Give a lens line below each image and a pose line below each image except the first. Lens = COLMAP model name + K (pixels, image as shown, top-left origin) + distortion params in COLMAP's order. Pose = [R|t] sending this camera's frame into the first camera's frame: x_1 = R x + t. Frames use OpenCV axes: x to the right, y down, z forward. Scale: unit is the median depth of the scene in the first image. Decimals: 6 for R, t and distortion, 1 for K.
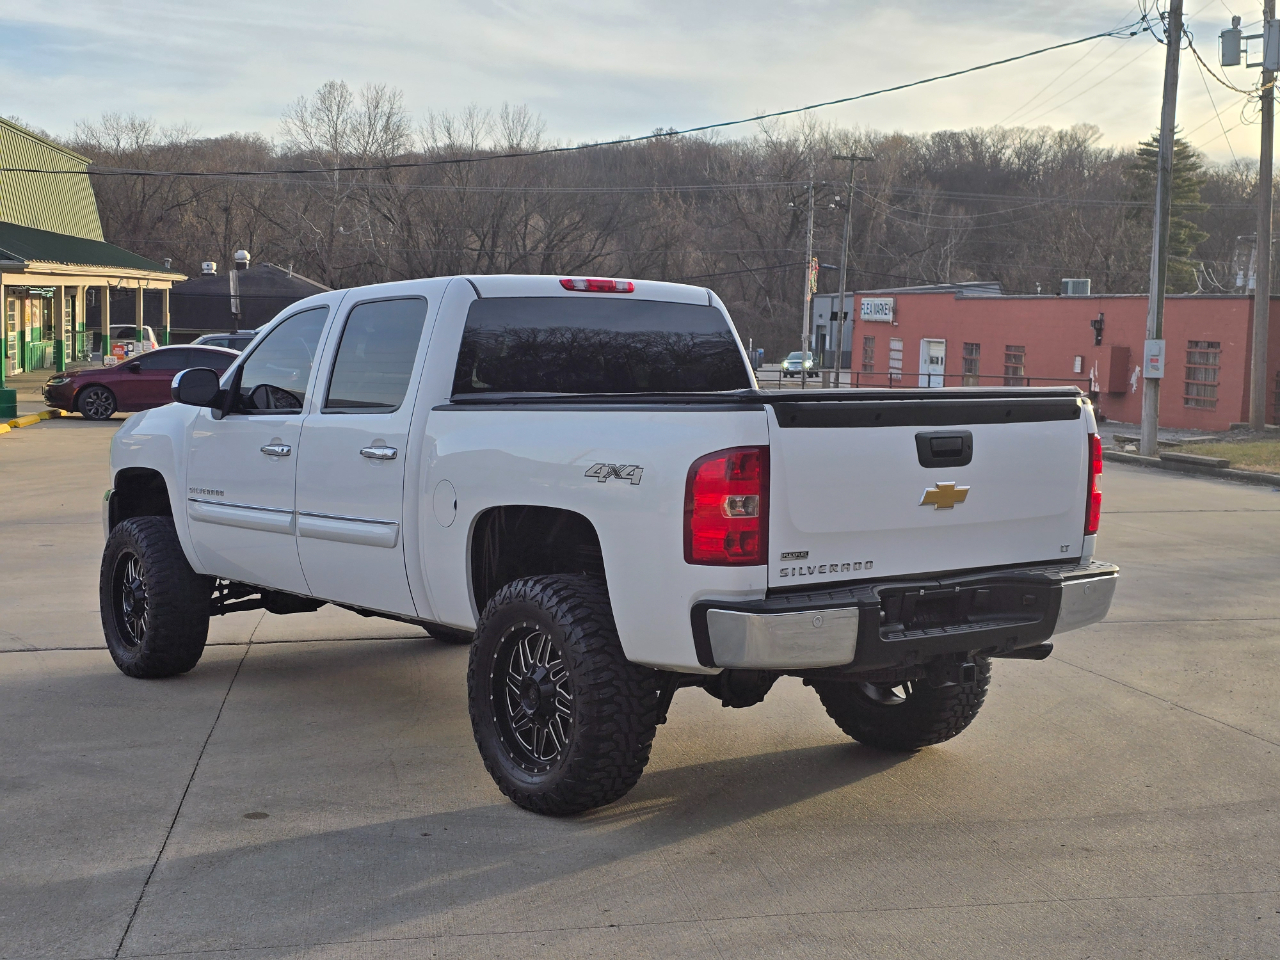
lens RADIAL K [[1697.8, 0, 641.9], [0, 1697.8, 479.9], [0, 0, 1]] dist [0.107477, 0.000000]
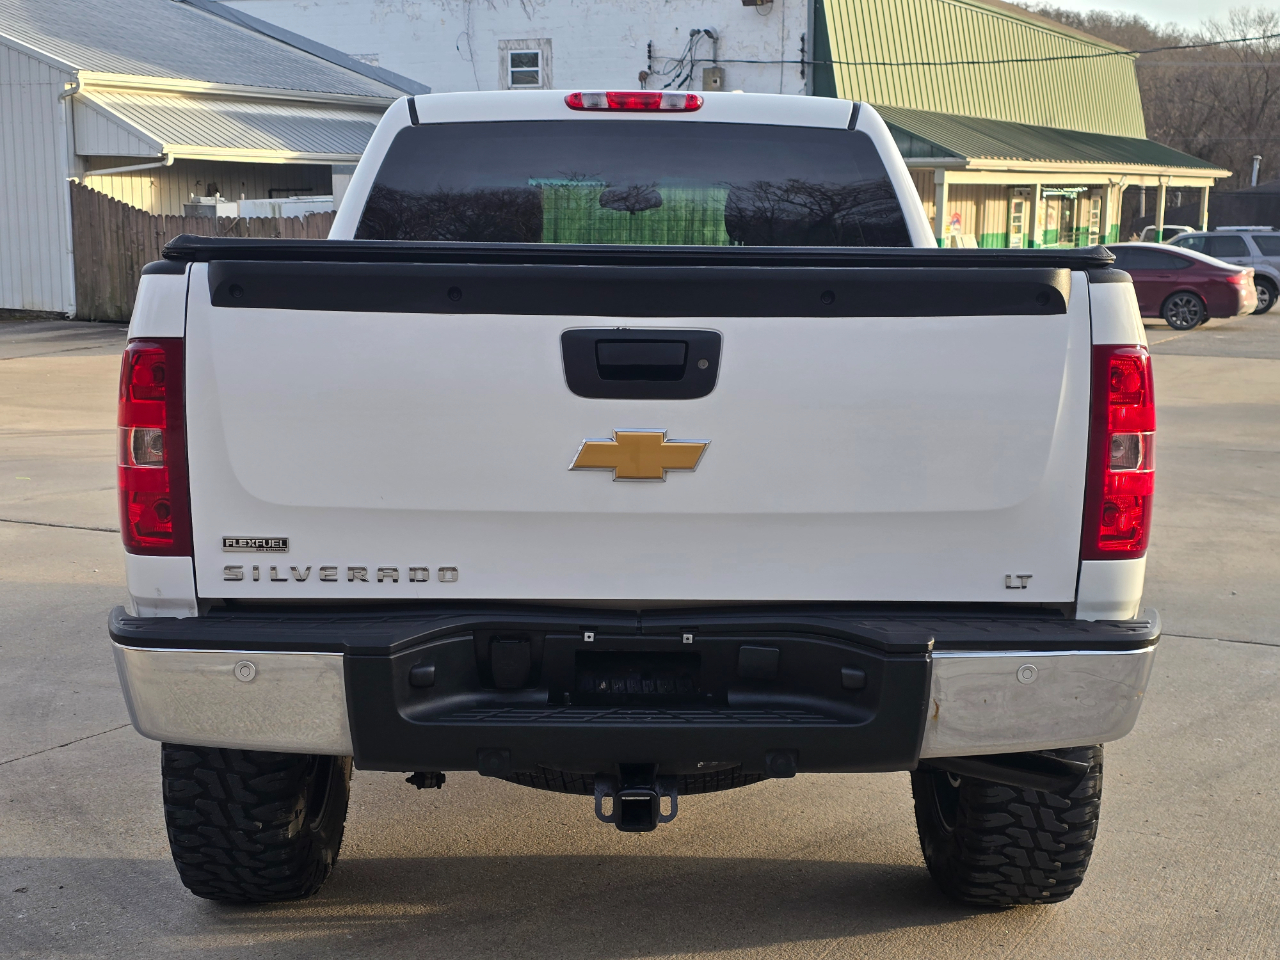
lens RADIAL K [[1722.7, 0, 648.2], [0, 1722.7, 477.2], [0, 0, 1]] dist [0.037718, 0.000000]
pose [[0.803589, 0.075284, -0.590404, 0.449974], [-0.045193, 0.996822, 0.065597, -0.016553], [0.593466, -0.026031, 0.804438, 0.548133]]
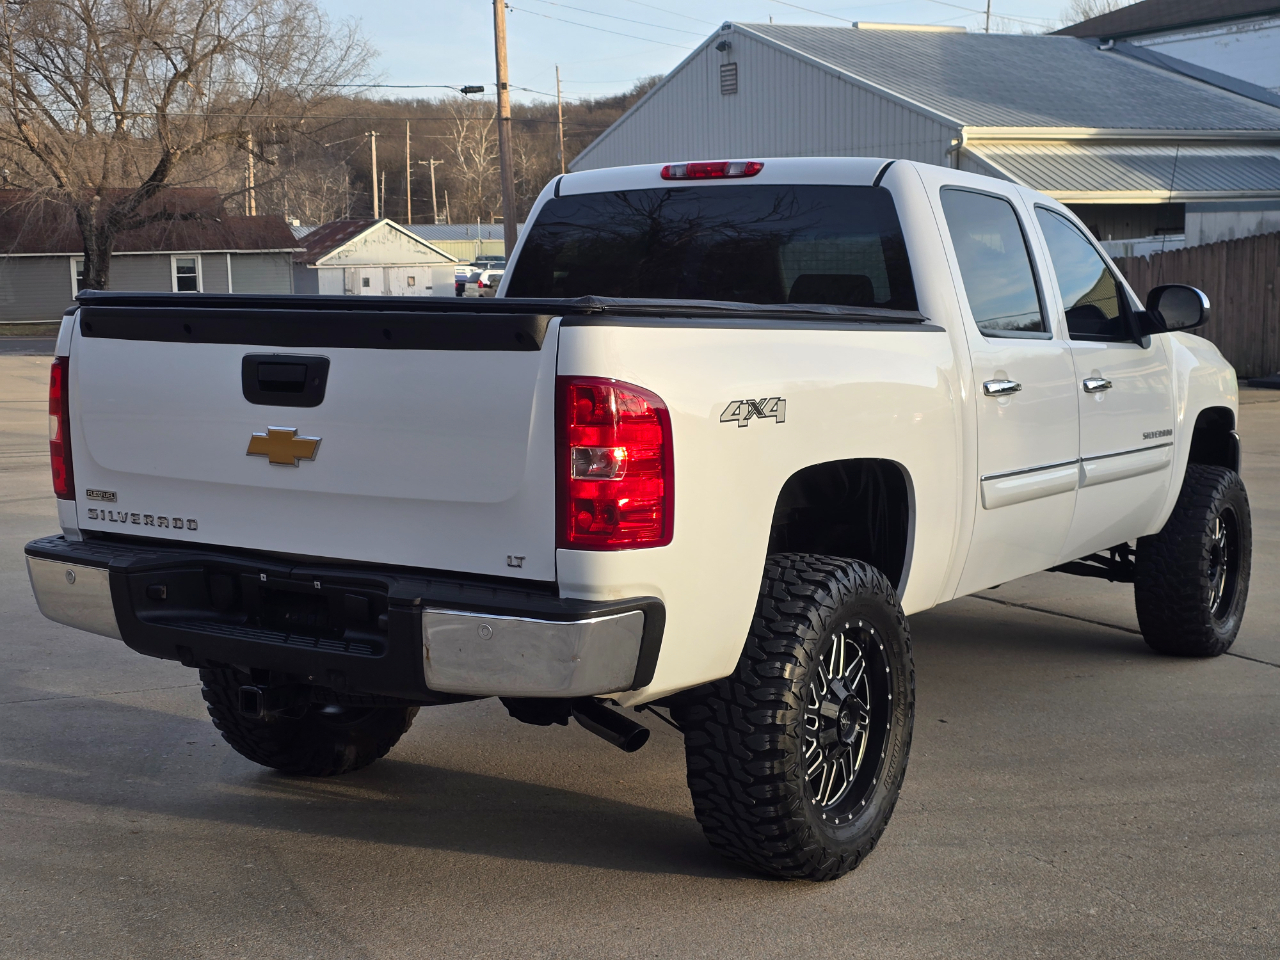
lens RADIAL K [[1697.8, 0, 659.2], [0, 1697.8, 448.3], [0, 0, 1]] dist [0.107477, 0.000000]
pose [[0.356770, 0.081946, -0.930591, 0.823744], [-0.068663, 0.995751, 0.061360, -0.040295], [0.931666, 0.042006, 0.360880, 0.829643]]
